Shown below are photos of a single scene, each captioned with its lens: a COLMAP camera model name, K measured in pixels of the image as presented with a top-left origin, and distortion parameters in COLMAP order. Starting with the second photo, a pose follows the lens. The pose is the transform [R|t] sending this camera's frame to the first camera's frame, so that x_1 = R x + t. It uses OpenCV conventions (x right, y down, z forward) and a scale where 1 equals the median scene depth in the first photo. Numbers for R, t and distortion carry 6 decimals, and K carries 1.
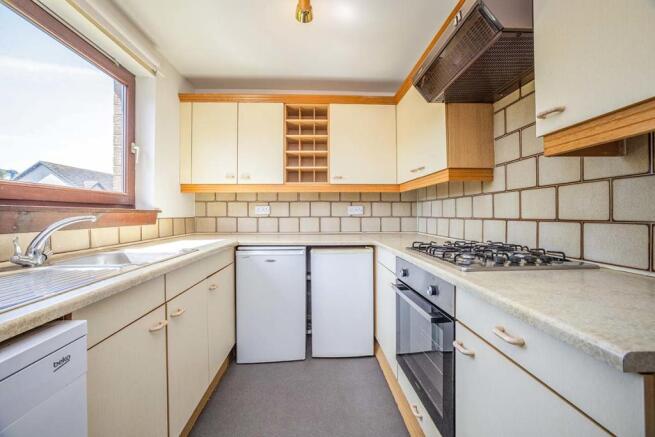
lens RADIAL K [[266.7, 0, 326.6], [0, 266.7, 212.2], [0, 0, 1]] dist [-0.015390, 0.000142]
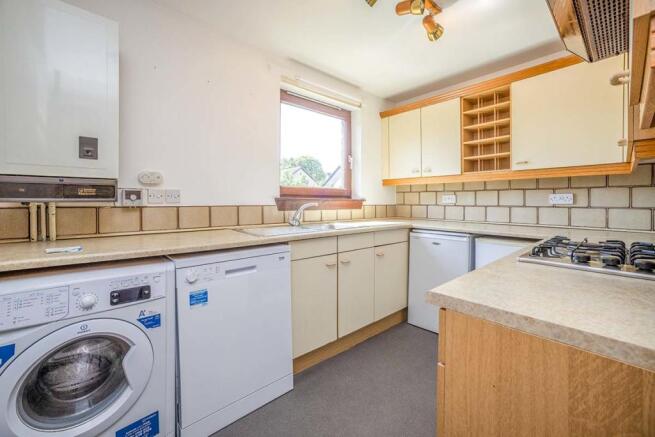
lens RADIAL K [[270.0, 0, 327.4], [0, 270.0, 201.7], [0, 0, 1]] dist [0.000248, 0.000032]
pose [[0.636591, 0.004046, -0.771191, 0.343615], [-0.003297, 0.999991, 0.002524, 0.001371], [0.771194, 0.000936, 0.636599, -0.086328]]
